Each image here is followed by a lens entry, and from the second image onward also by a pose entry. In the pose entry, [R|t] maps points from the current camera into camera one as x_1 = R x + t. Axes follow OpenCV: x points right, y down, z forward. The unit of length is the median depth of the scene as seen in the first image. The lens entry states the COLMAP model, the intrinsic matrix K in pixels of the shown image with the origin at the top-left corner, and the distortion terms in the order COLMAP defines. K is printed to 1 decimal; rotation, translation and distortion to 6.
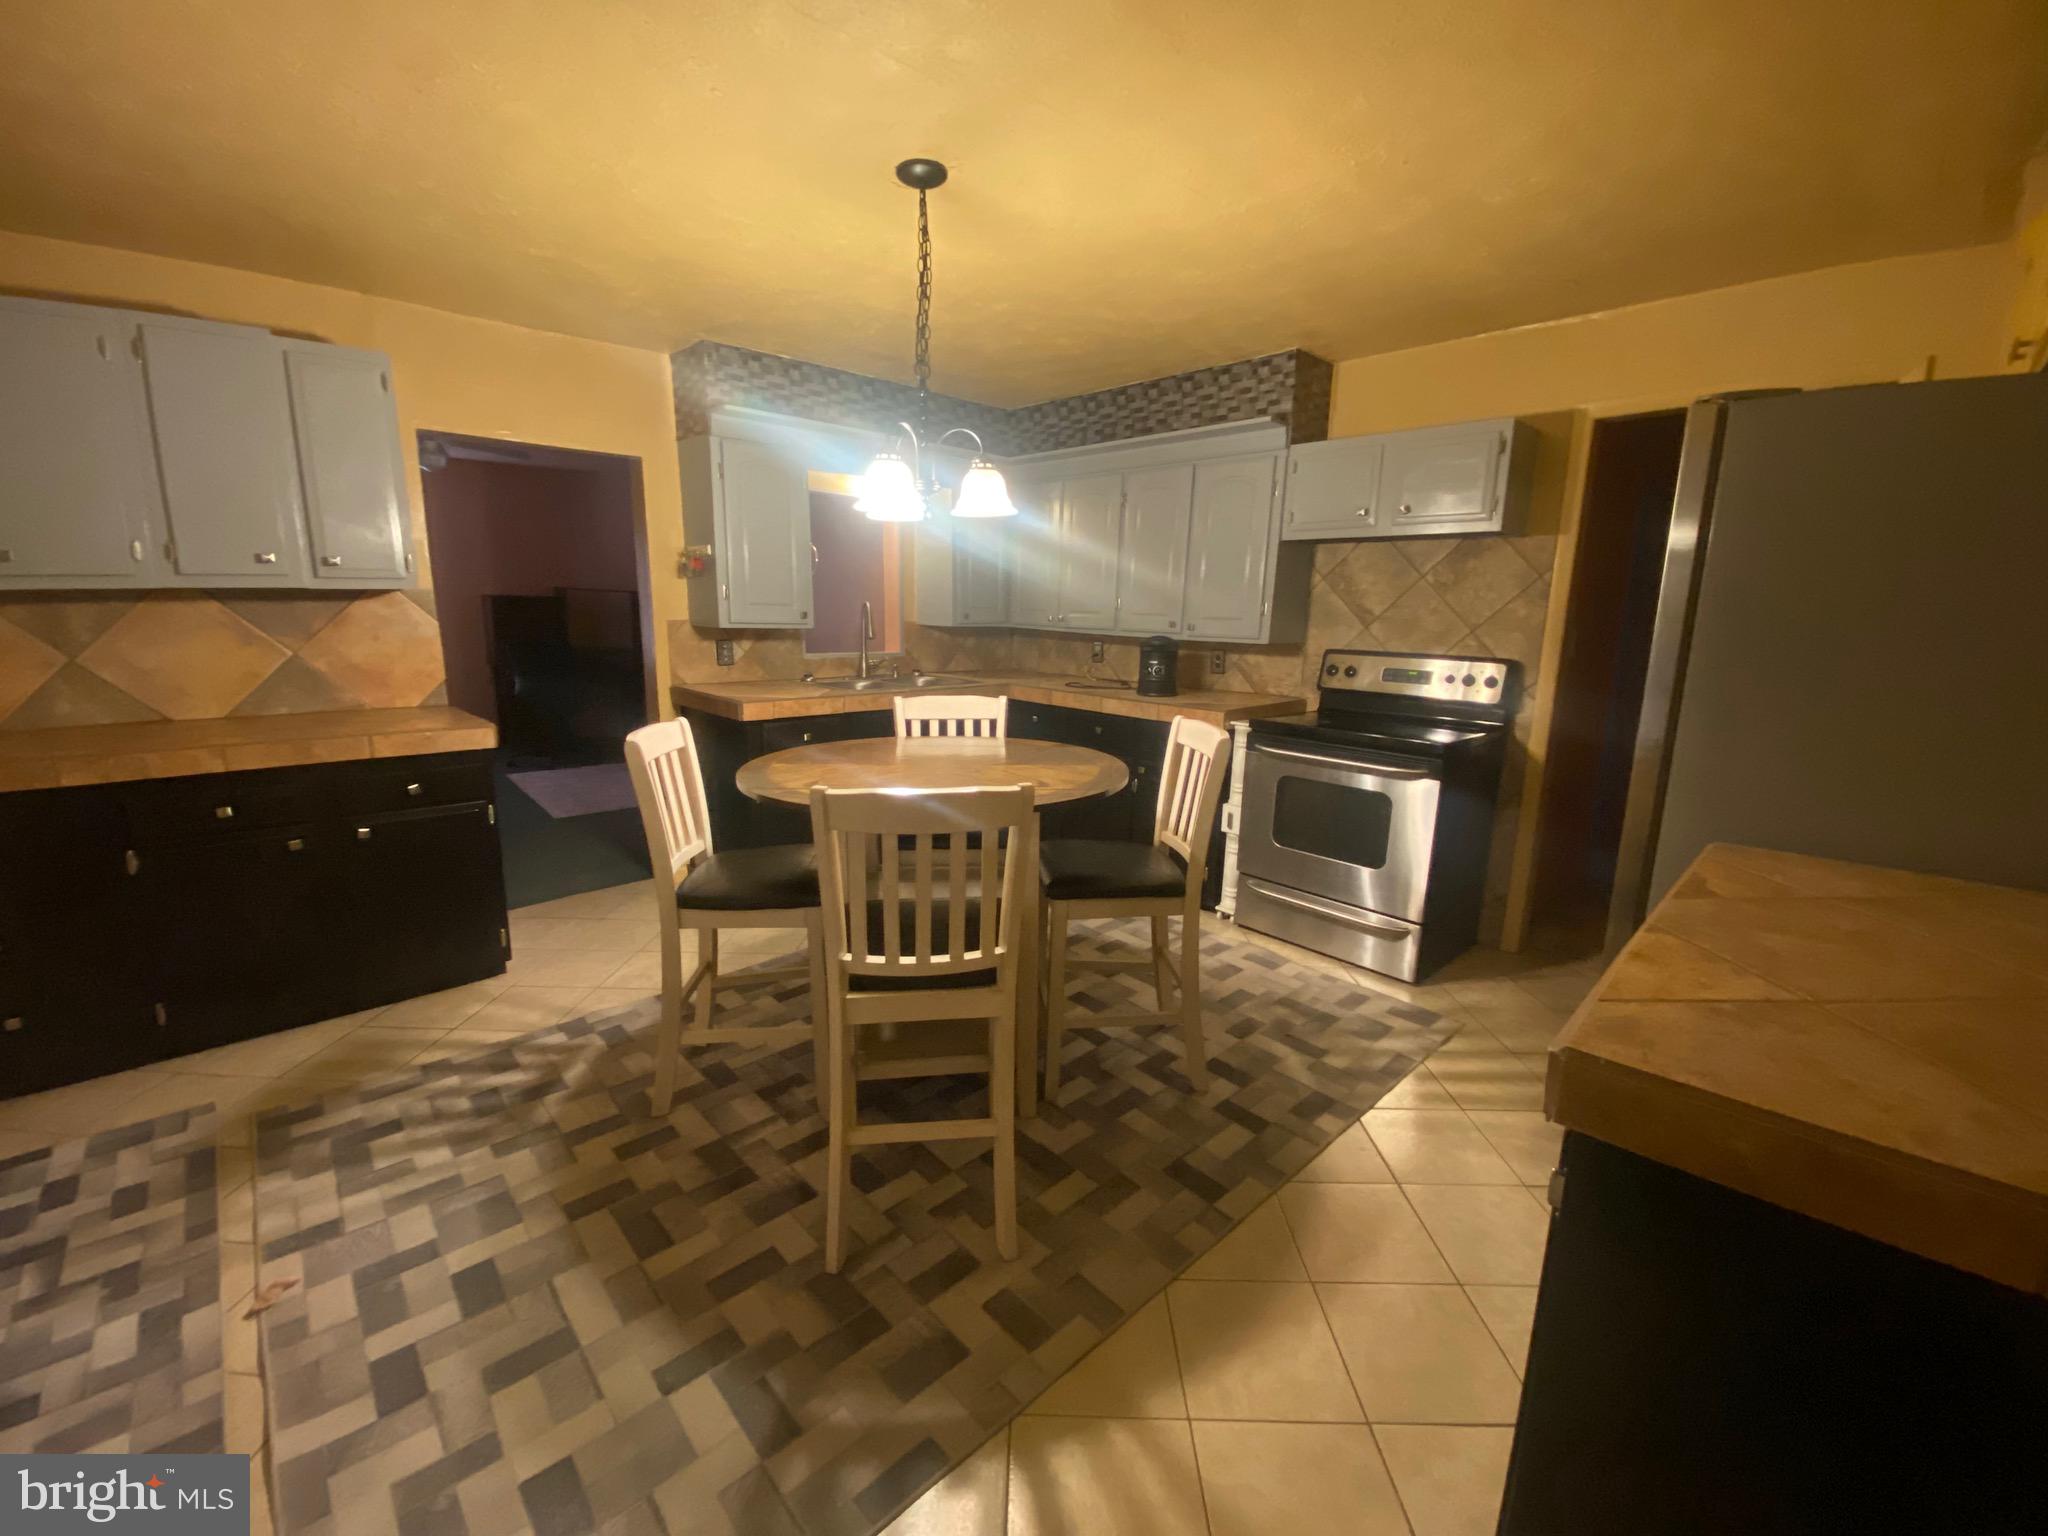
lens RADIAL K [[826.0, 0, 1020.5], [0, 826.0, 764.5], [0, 0, 1]] dist [0.002928, -0.013515]
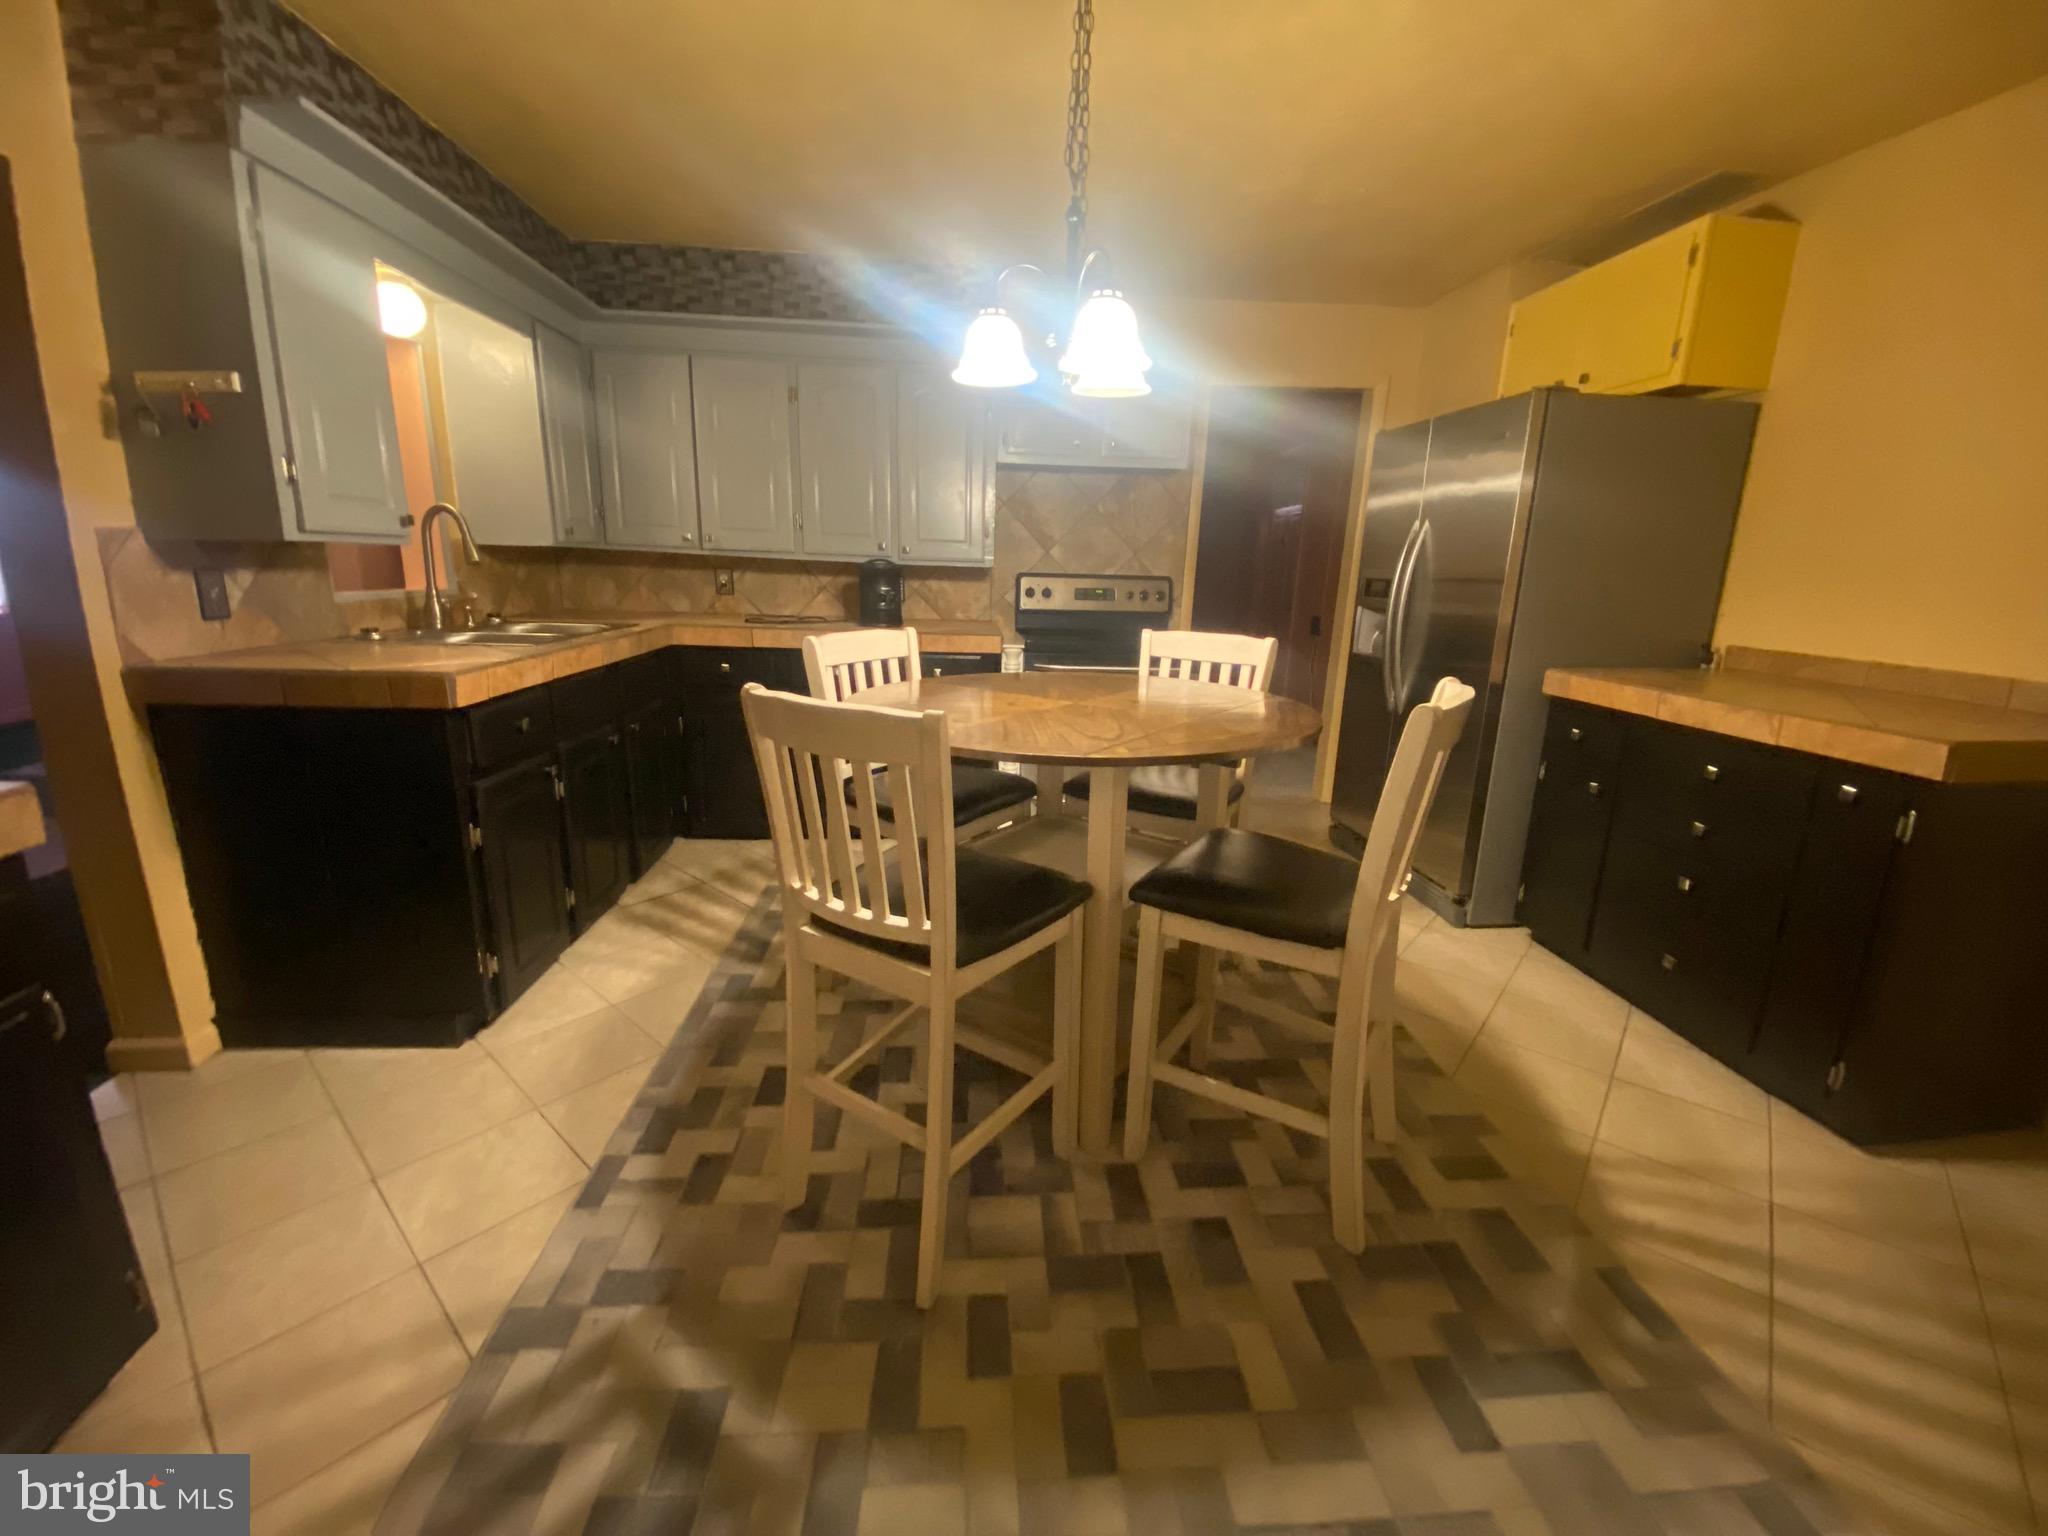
lens RADIAL K [[826.0, 0, 1020.5], [0, 826.0, 764.5], [0, 0, 1]] dist [0.002928, -0.013515]
pose [[0.634482, -0.182284, 0.751136, -0.783584], [0.132421, 0.983061, 0.126712, -0.052209], [-0.761510, 0.019069, 0.647872, 0.521161]]
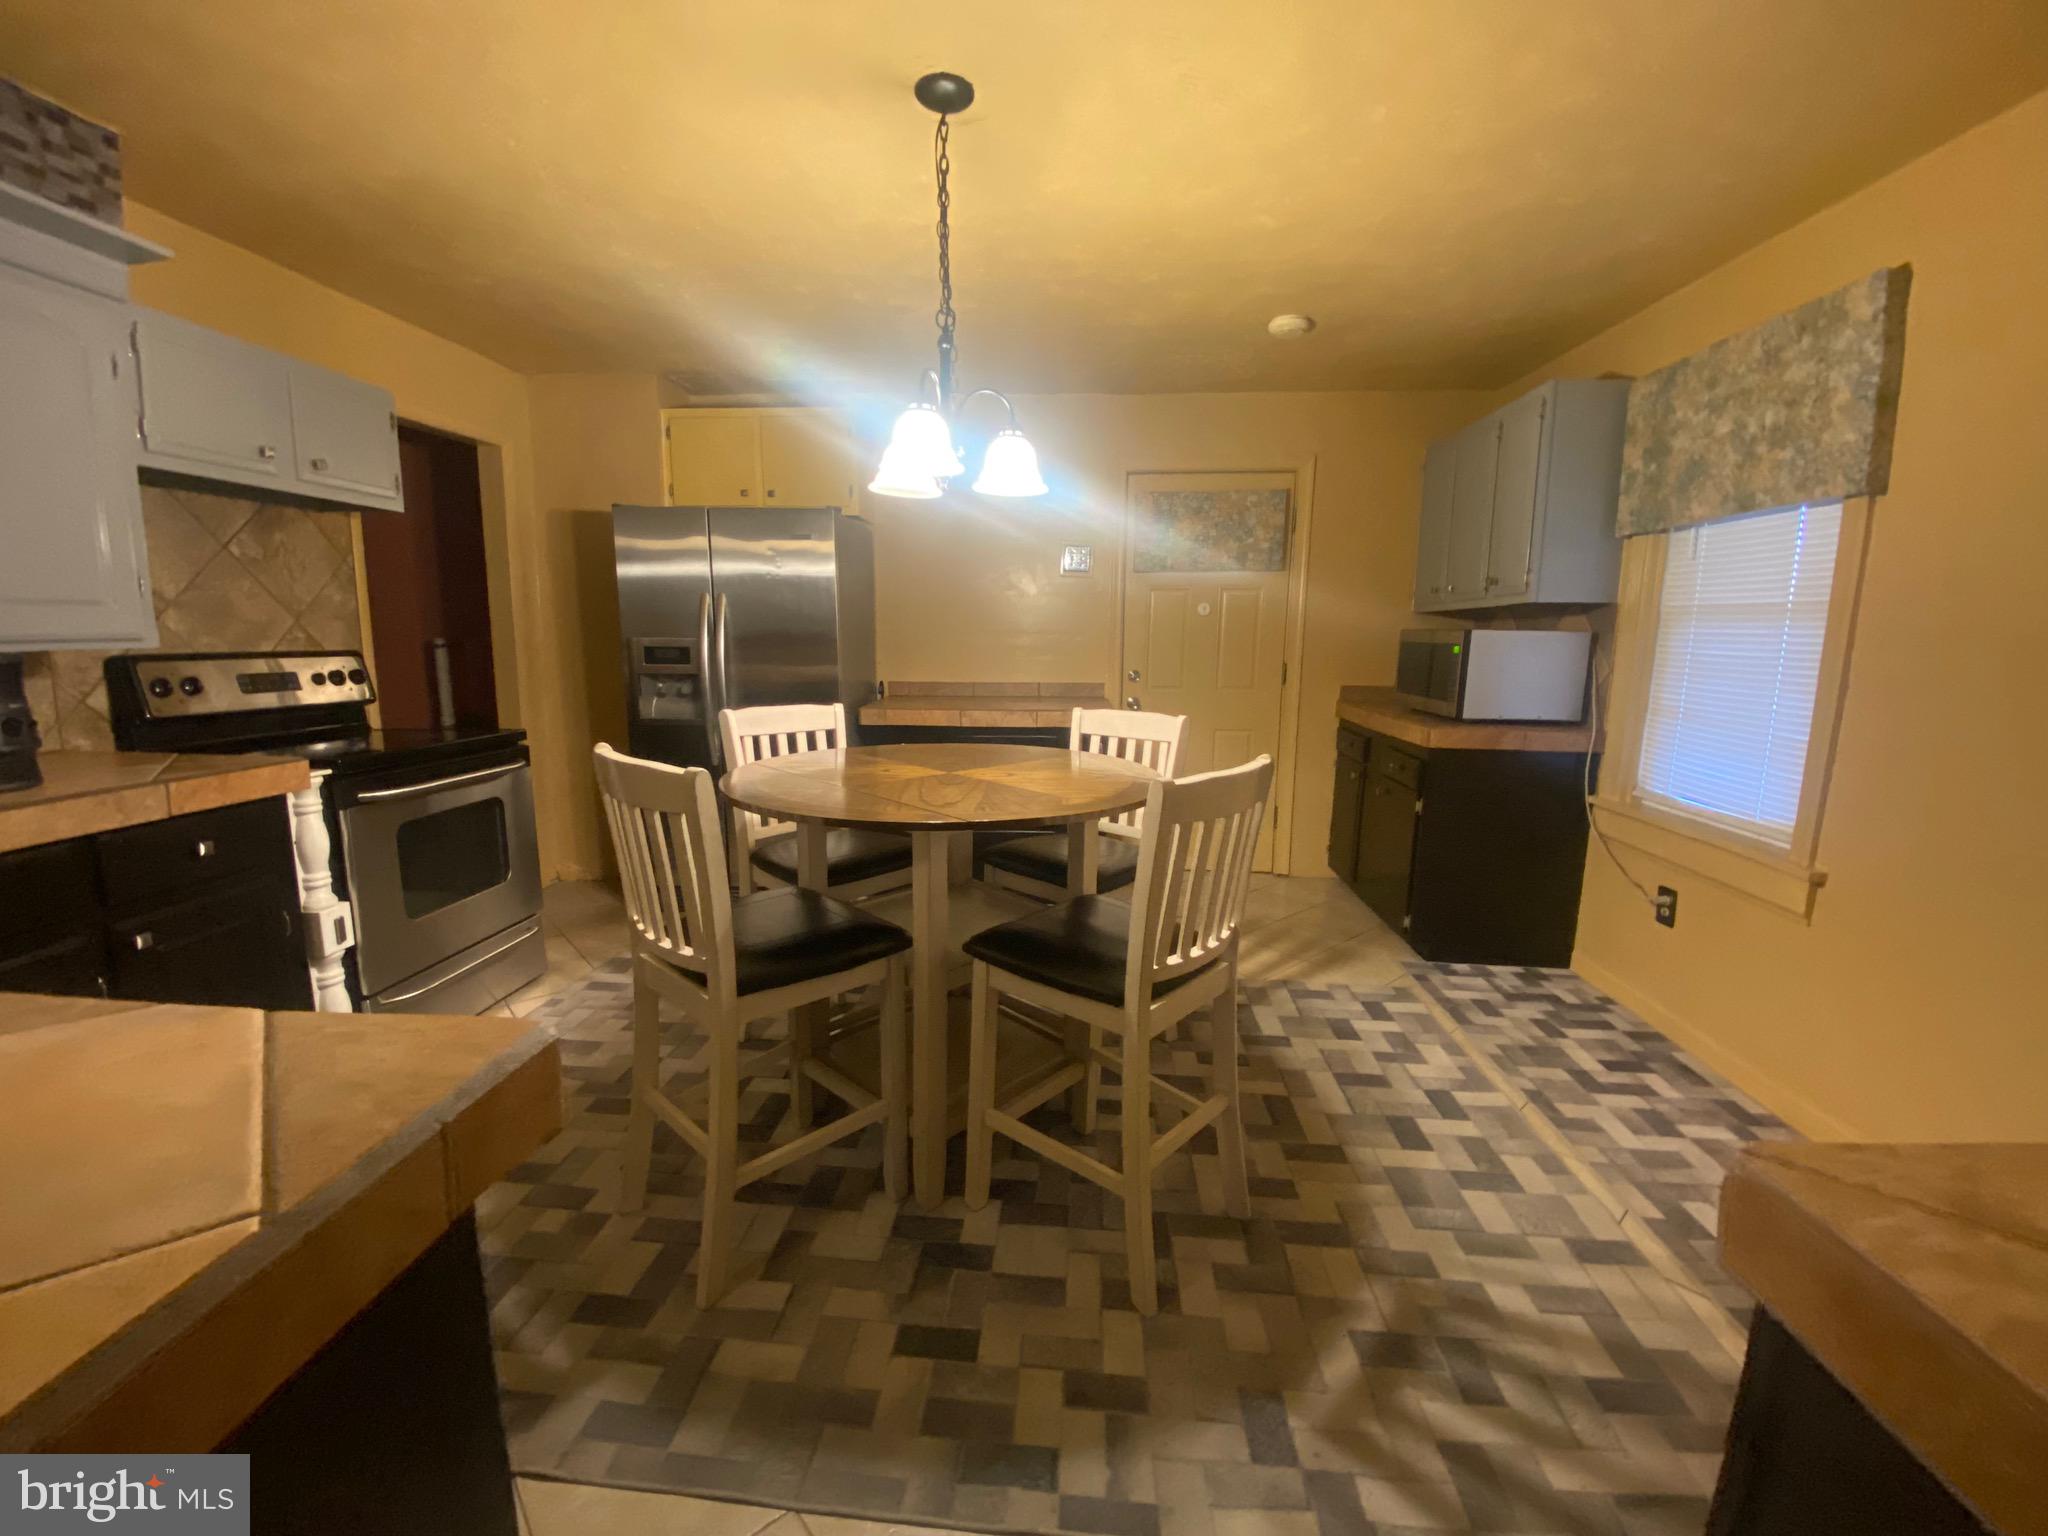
lens RADIAL K [[826.0, 0, 1020.5], [0, 826.0, 764.5], [0, 0, 1]] dist [0.002928, -0.013515]
pose [[-0.671831, -0.137539, 0.727823, -0.814113], [0.122661, 0.948383, 0.292444, -0.262042], [-0.730477, 0.285748, -0.620283, 1.519267]]
